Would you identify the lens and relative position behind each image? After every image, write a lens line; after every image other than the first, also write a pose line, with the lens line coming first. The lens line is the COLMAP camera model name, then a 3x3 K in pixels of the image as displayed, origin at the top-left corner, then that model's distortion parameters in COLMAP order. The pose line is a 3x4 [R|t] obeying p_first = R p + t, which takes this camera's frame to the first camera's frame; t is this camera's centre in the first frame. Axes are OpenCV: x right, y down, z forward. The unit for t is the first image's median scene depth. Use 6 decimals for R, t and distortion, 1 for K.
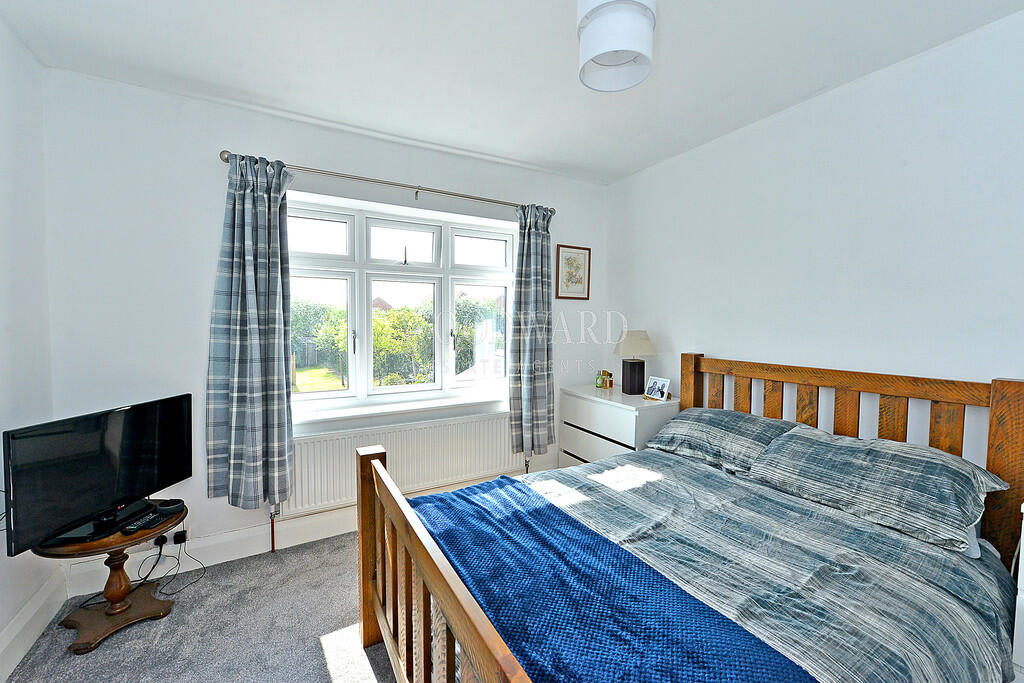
lens RADIAL K [[407.1, 0, 512.1], [0, 407.1, 338.6], [0, 0, 1]] dist [-0.010070, -0.000258]
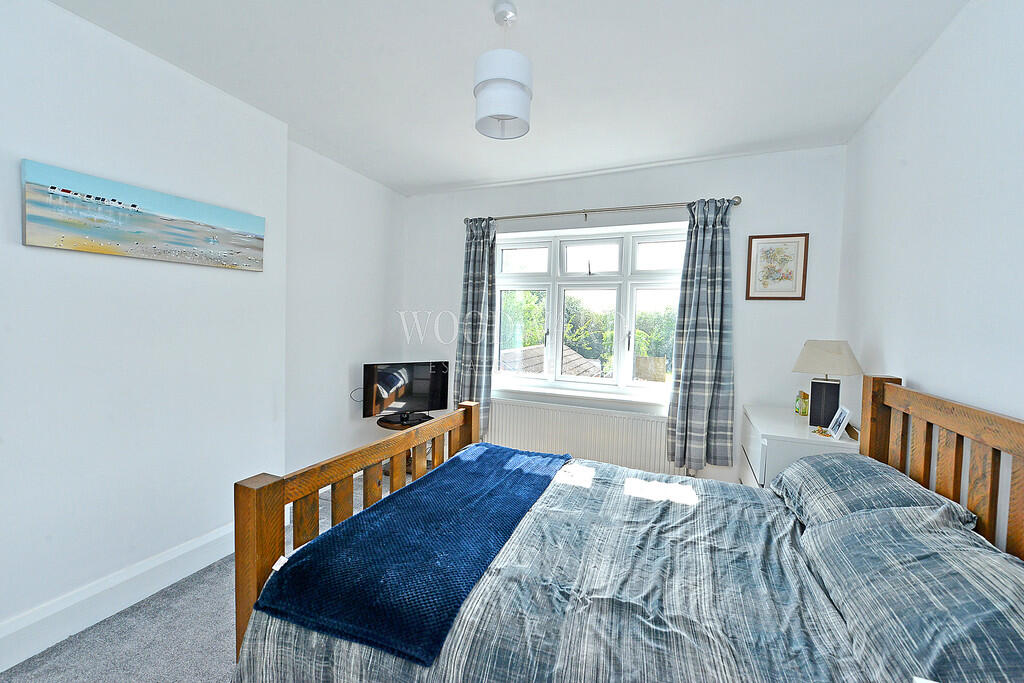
lens RADIAL K [[407.1, 0, 509.5], [0, 407.1, 338.0], [0, 0, 1]] dist [-0.010070, -0.000258]
pose [[0.606826, 0.043109, -0.793665, 0.544327], [-0.057047, 0.998315, 0.010607, 0.001254], [0.792785, 0.038840, 0.608263, 0.102183]]
